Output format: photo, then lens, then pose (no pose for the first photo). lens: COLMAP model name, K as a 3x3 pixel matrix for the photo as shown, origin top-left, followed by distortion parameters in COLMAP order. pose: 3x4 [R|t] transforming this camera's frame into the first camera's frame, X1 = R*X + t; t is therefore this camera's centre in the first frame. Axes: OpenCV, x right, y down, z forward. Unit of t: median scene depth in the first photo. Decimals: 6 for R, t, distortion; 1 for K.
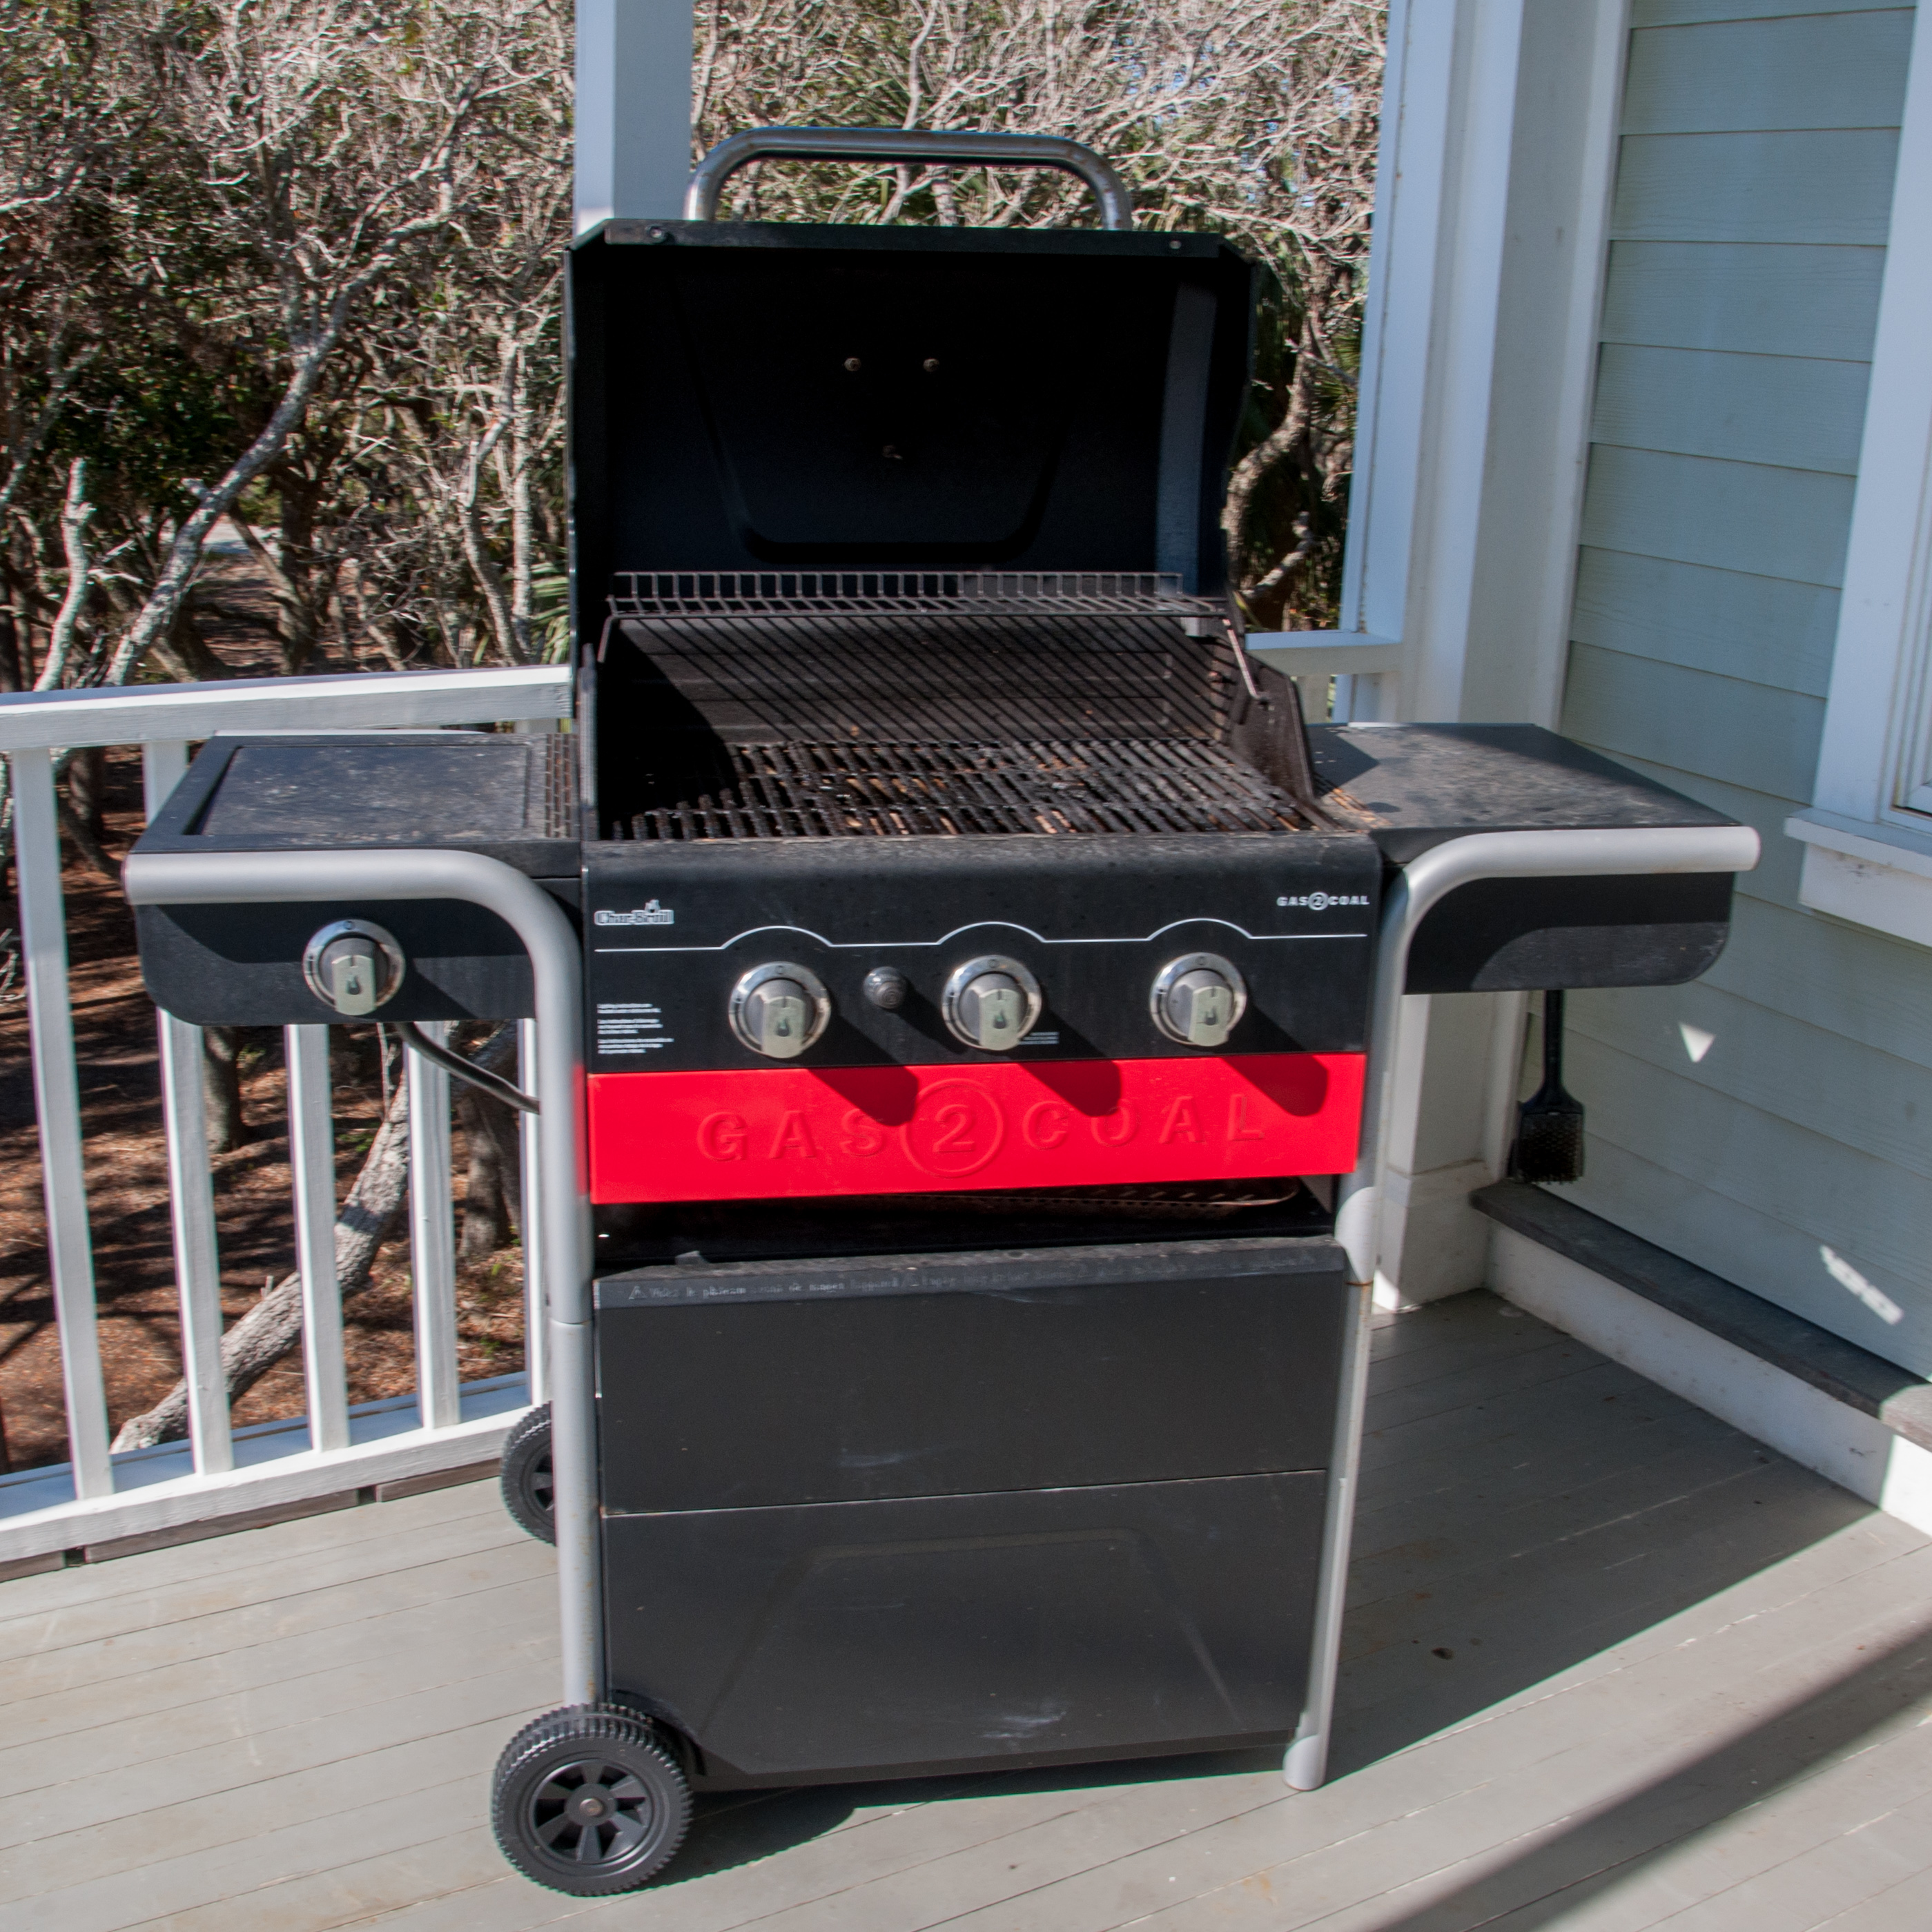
lens RADIAL K [[2268.9, 0, 967.4], [0, 2268.9, 969.8], [0, 0, 1]] dist [-0.172731, 0.079923]
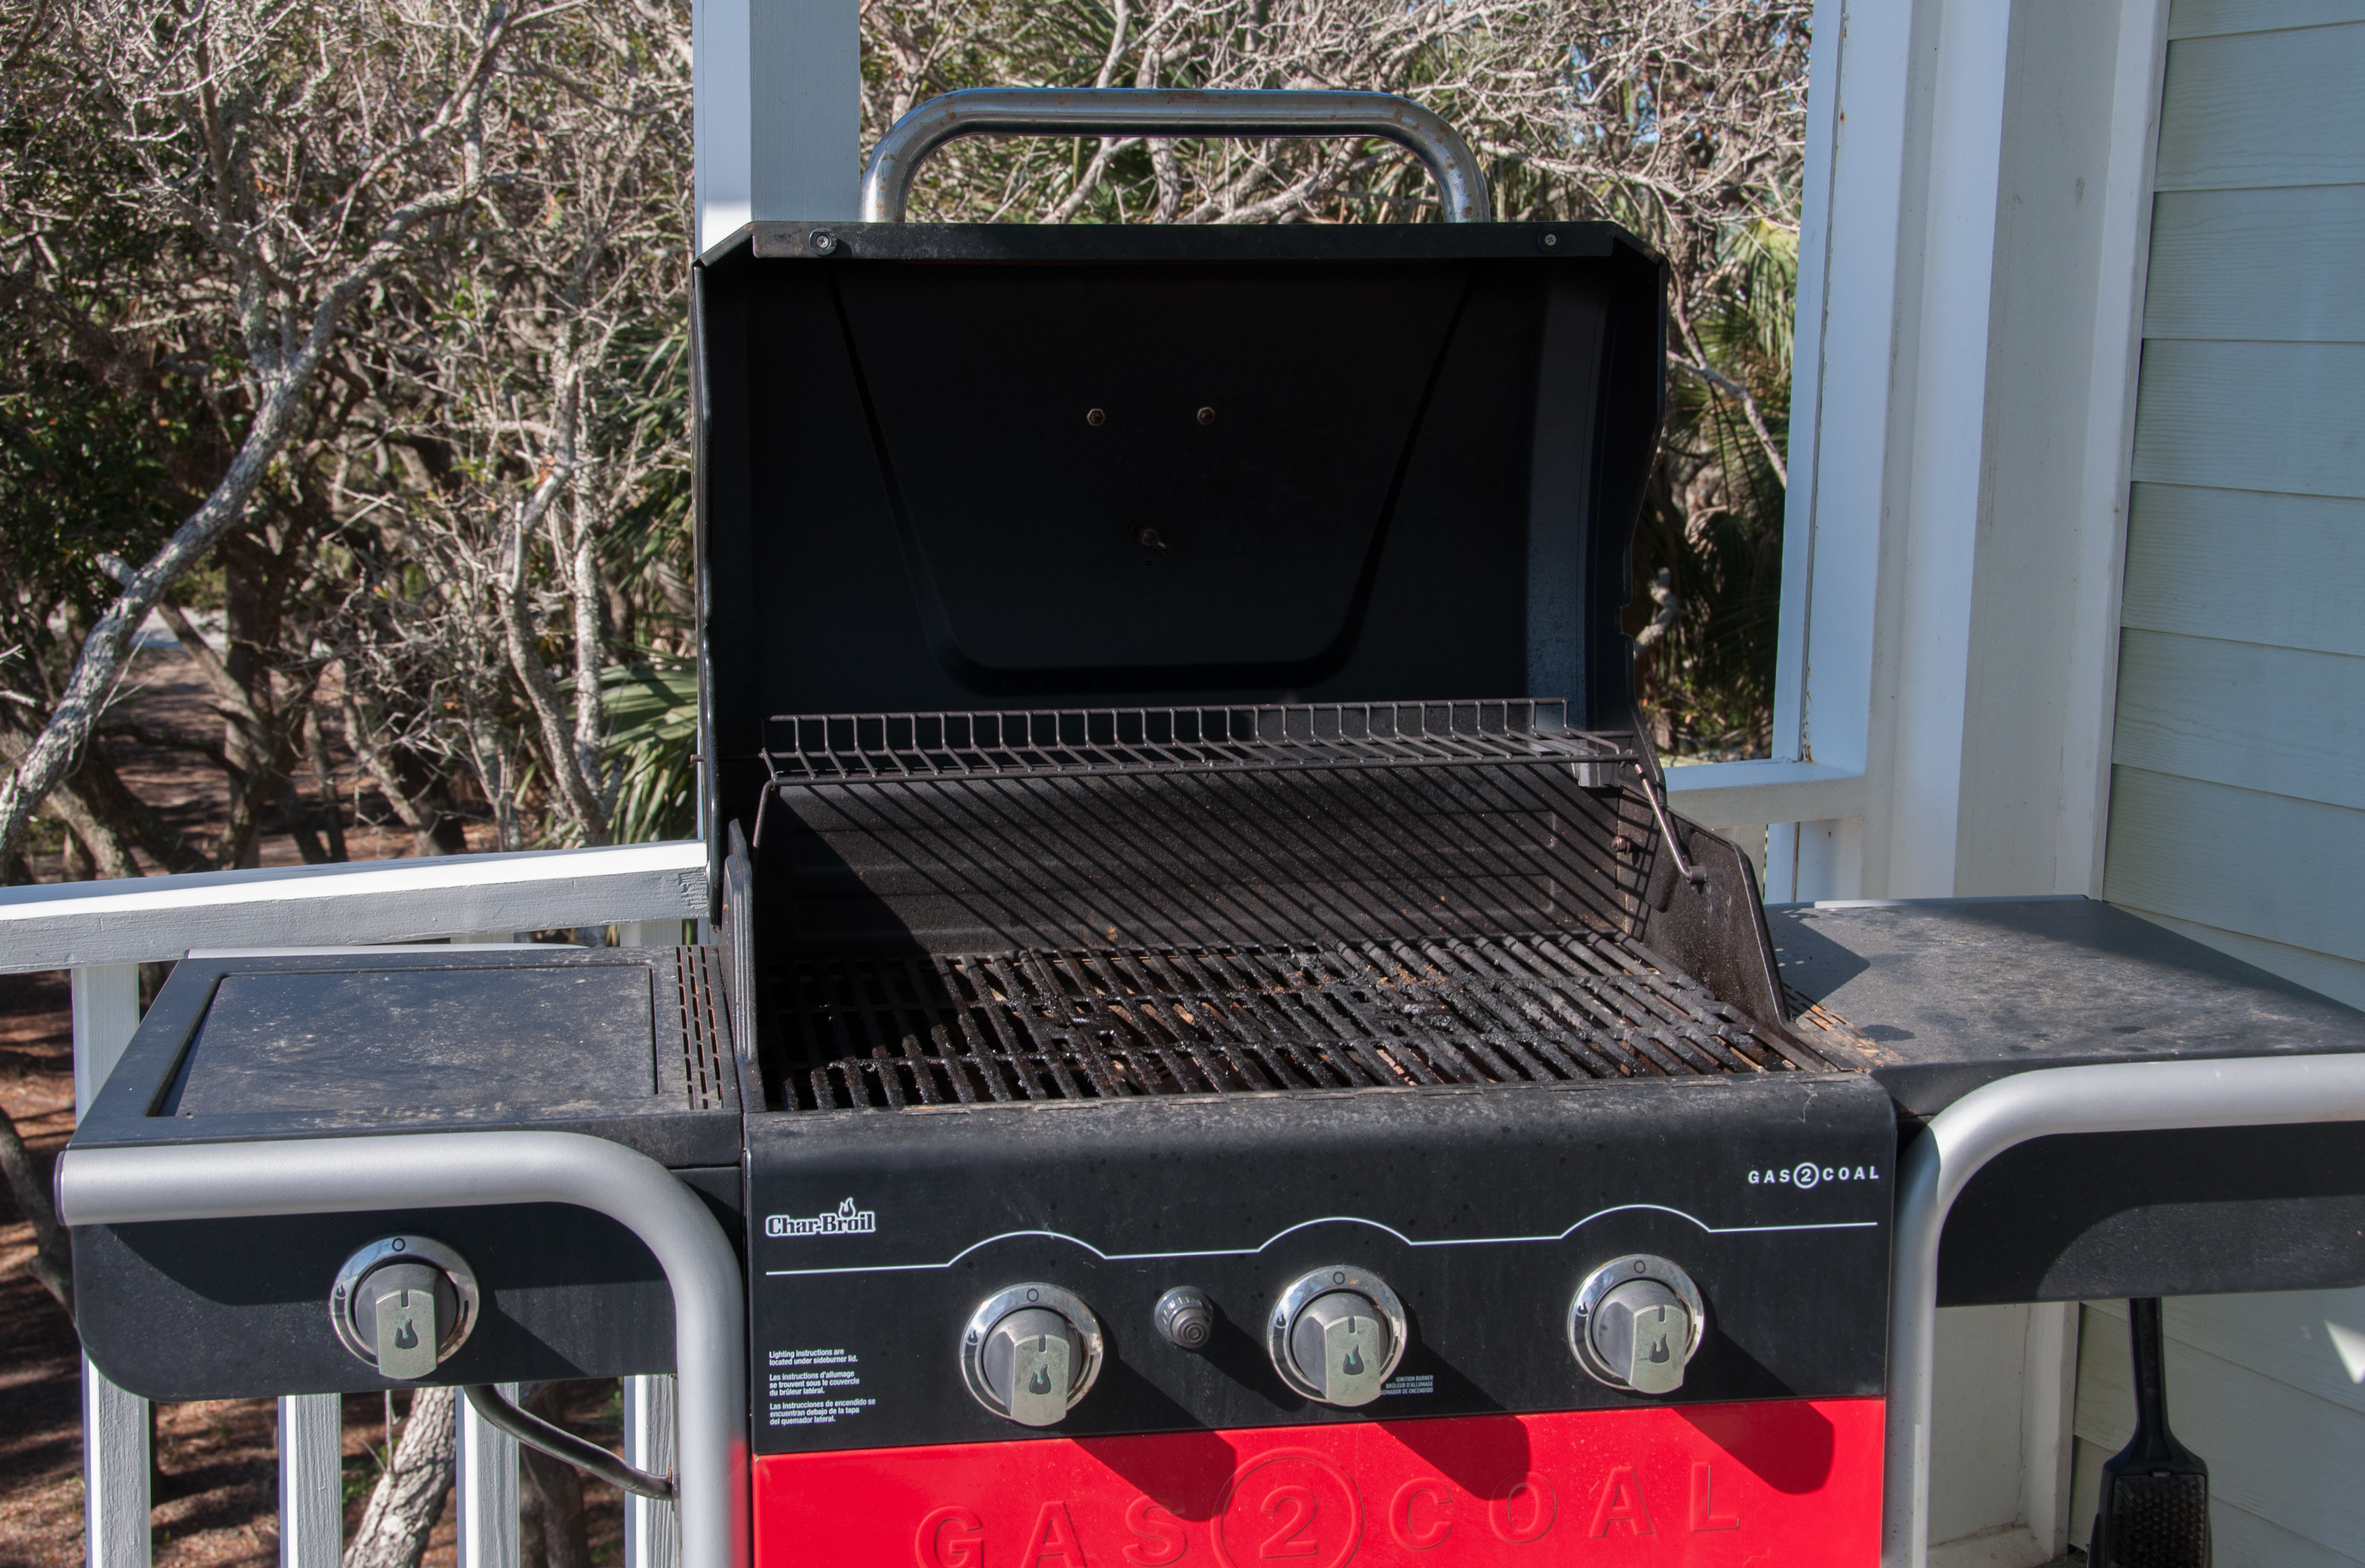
lens RADIAL K [[3150.8, 0, 1167.1], [0, 3150.8, 785.6], [0, 0, 1]] dist [0.017353, 0.420227]
pose [[0.999682, -0.024213, -0.007023, -0.024299], [0.023061, 0.990793, -0.133404, -0.019324], [0.010189, 0.133200, 0.991037, 0.019551]]
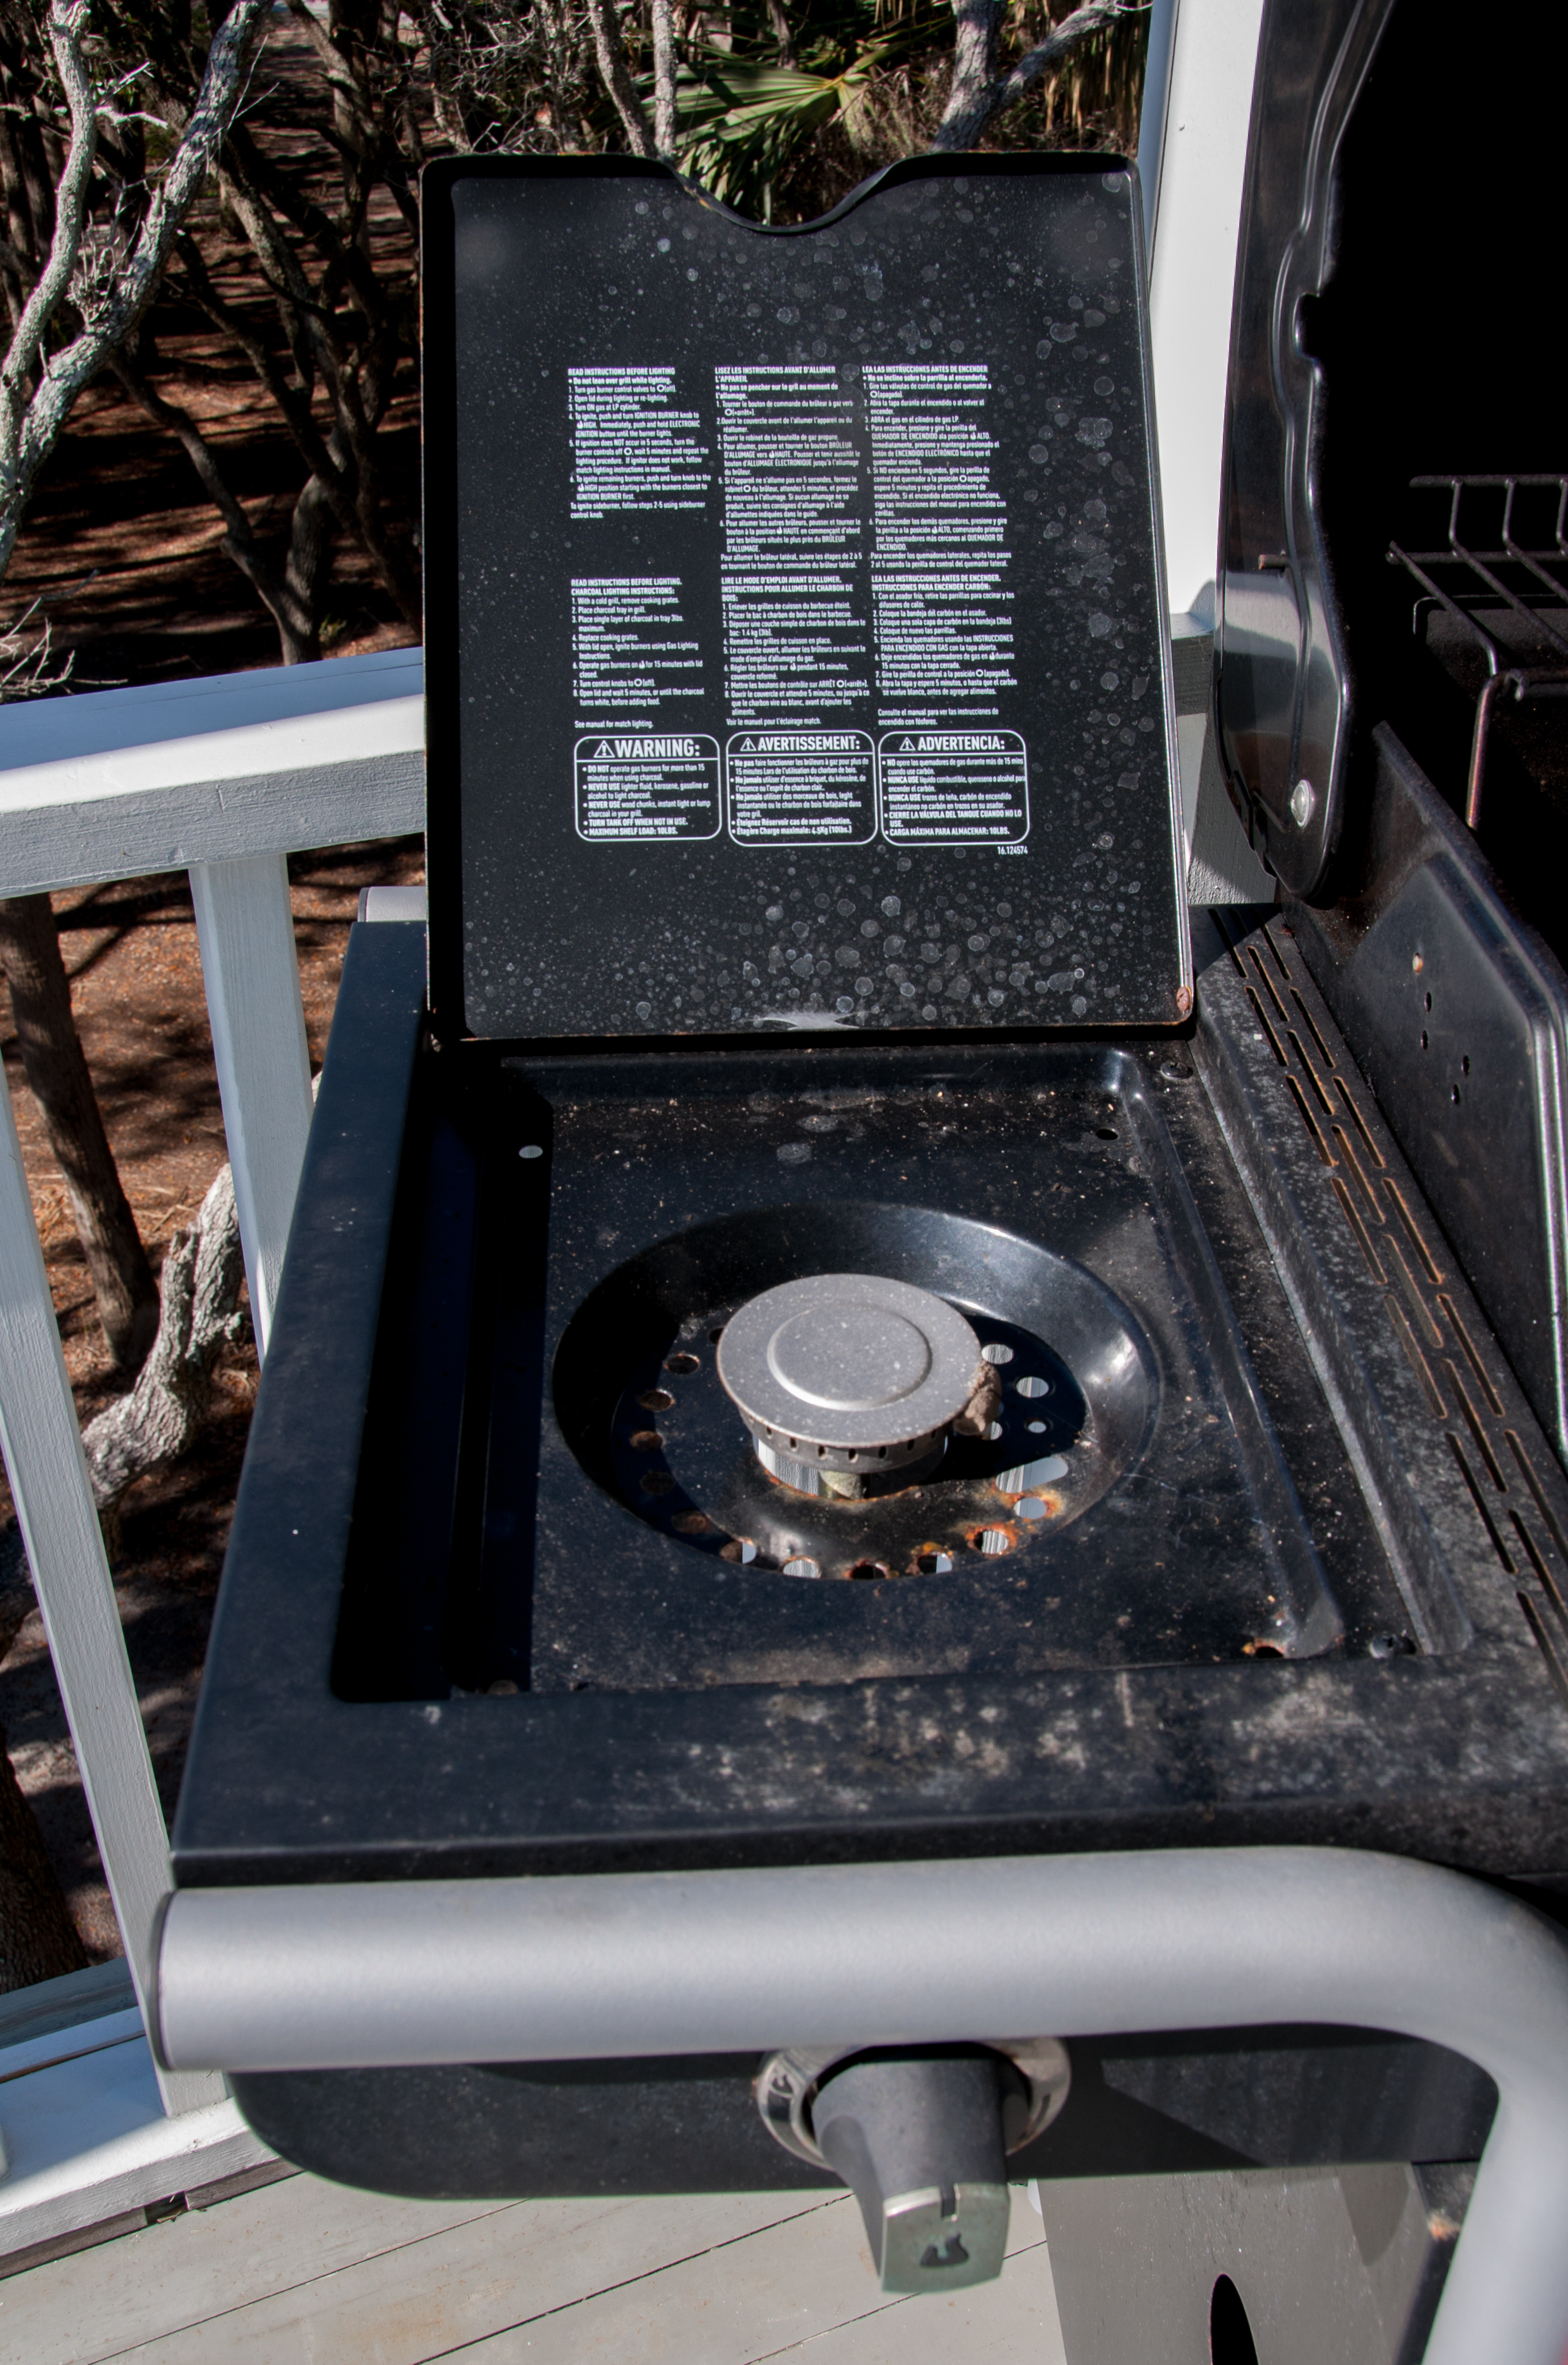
lens RADIAL K [[2304.8, 0, 780.5], [0, 2304.8, 1184.3], [0, 0, 1]] dist [-0.087861, 0.201188]
pose [[0.992661, 0.038392, -0.114673, -0.202310], [-0.003480, 0.956942, 0.290257, -0.166651], [0.120879, -0.287728, 0.950053, 0.567228]]
